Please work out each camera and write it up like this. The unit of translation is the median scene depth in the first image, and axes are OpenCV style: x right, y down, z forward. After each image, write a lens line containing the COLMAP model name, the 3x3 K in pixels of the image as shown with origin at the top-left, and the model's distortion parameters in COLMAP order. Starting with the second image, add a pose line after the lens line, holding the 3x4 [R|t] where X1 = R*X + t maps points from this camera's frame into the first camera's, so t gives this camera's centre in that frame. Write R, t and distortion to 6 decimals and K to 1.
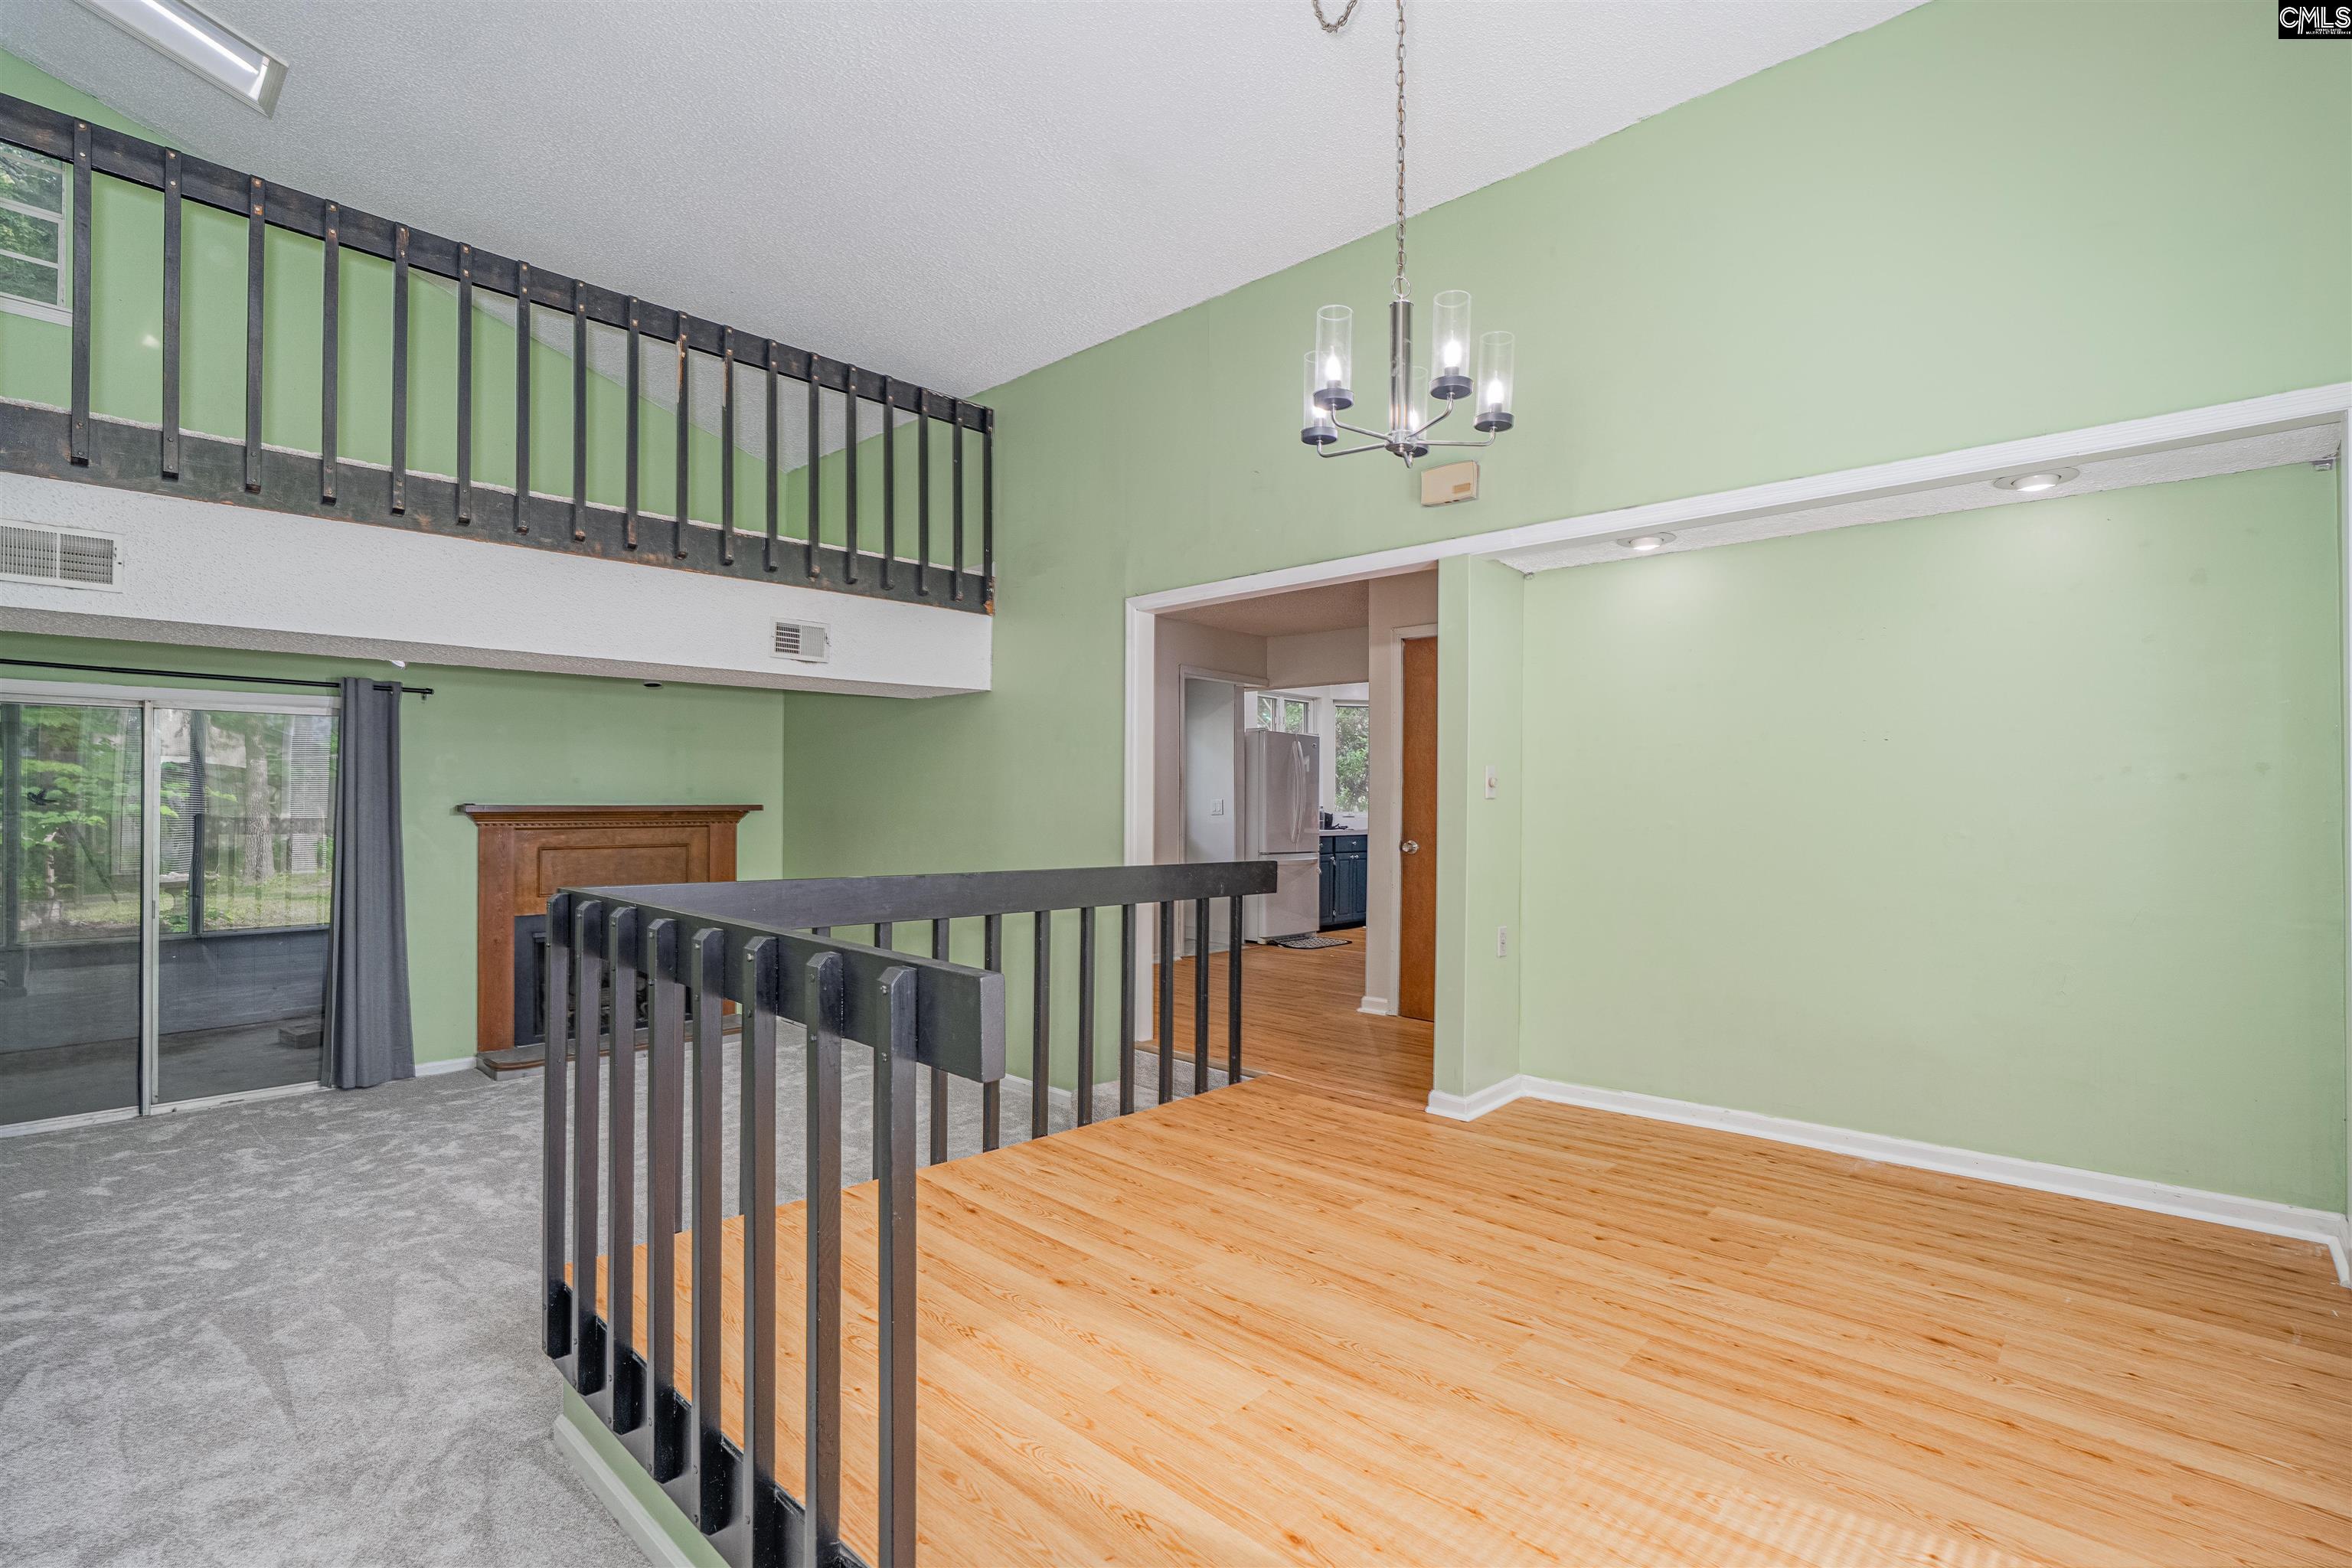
lens RADIAL K [[1109.2, 0, 1173.5], [0, 1109.2, 791.7], [0, 0, 1]] dist [-0.037542, 0.019102]
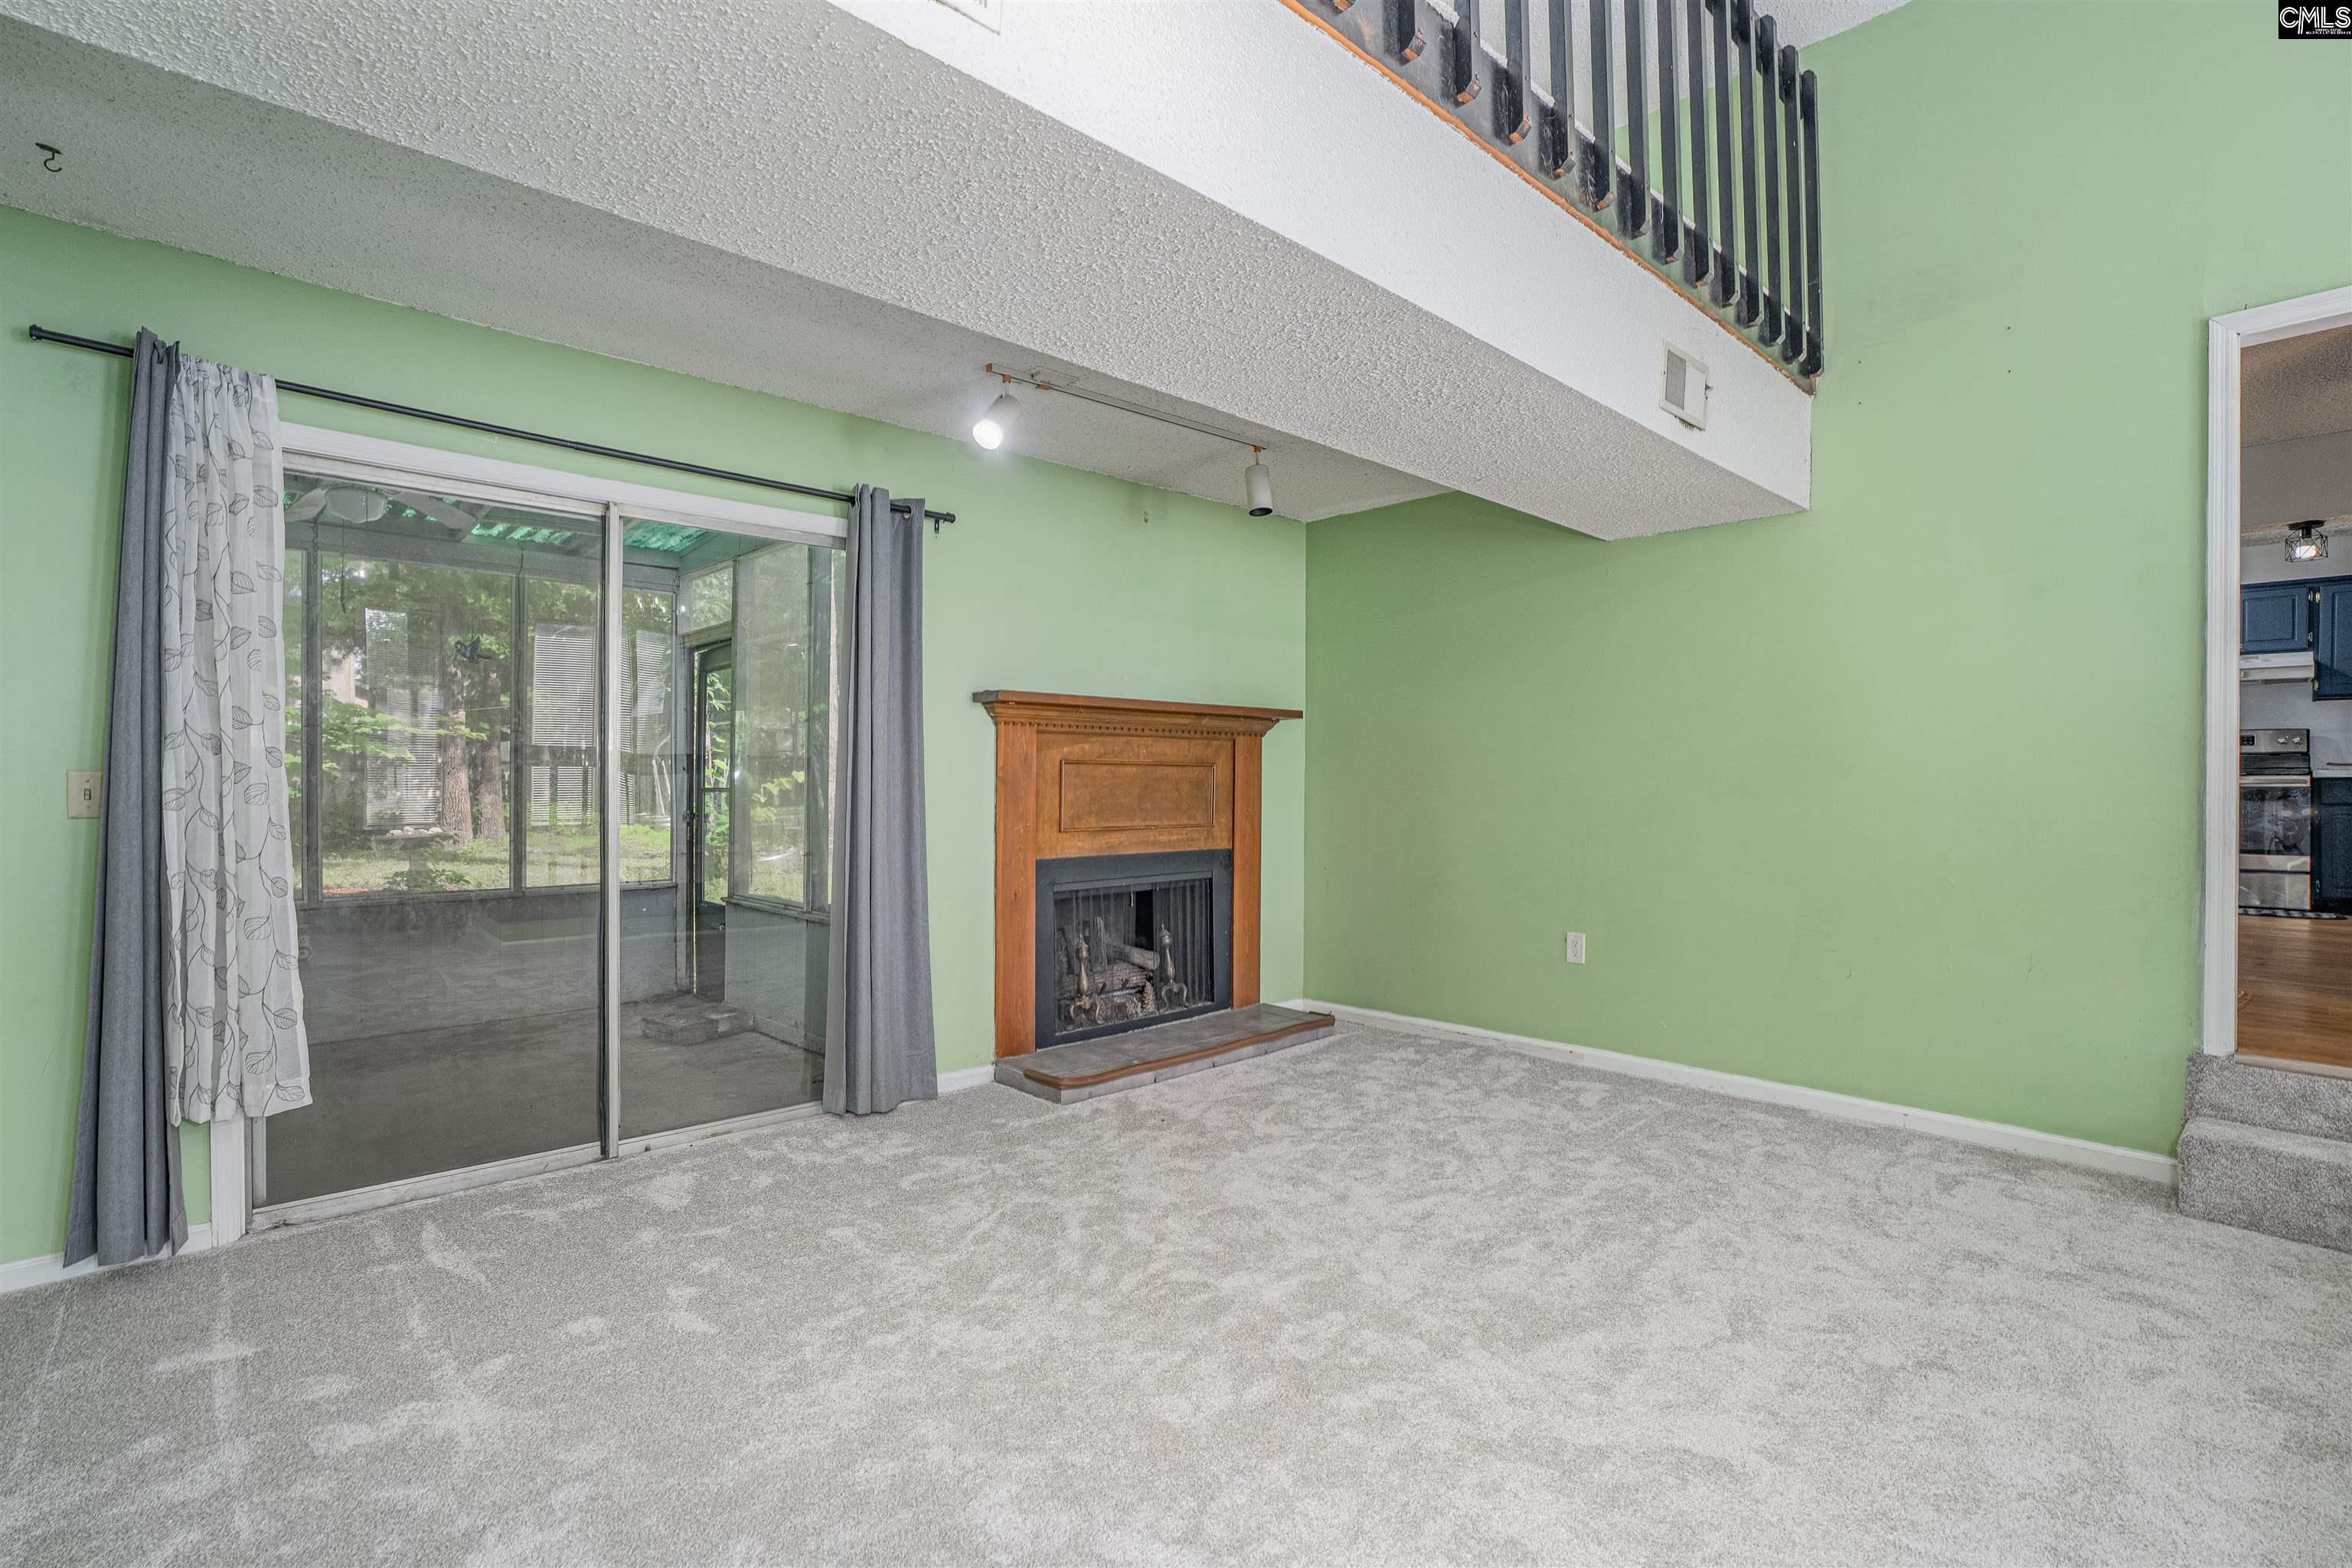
lens RADIAL K [[1109.2, 0, 1173.5], [0, 1109.2, 791.7], [0, 0, 1]] dist [-0.037542, 0.019102]
pose [[0.998846, -0.002748, -0.047943, -0.518789], [0.003607, 0.999834, 0.017838, 0.063300], [0.047886, -0.017990, 0.998691, 0.333289]]
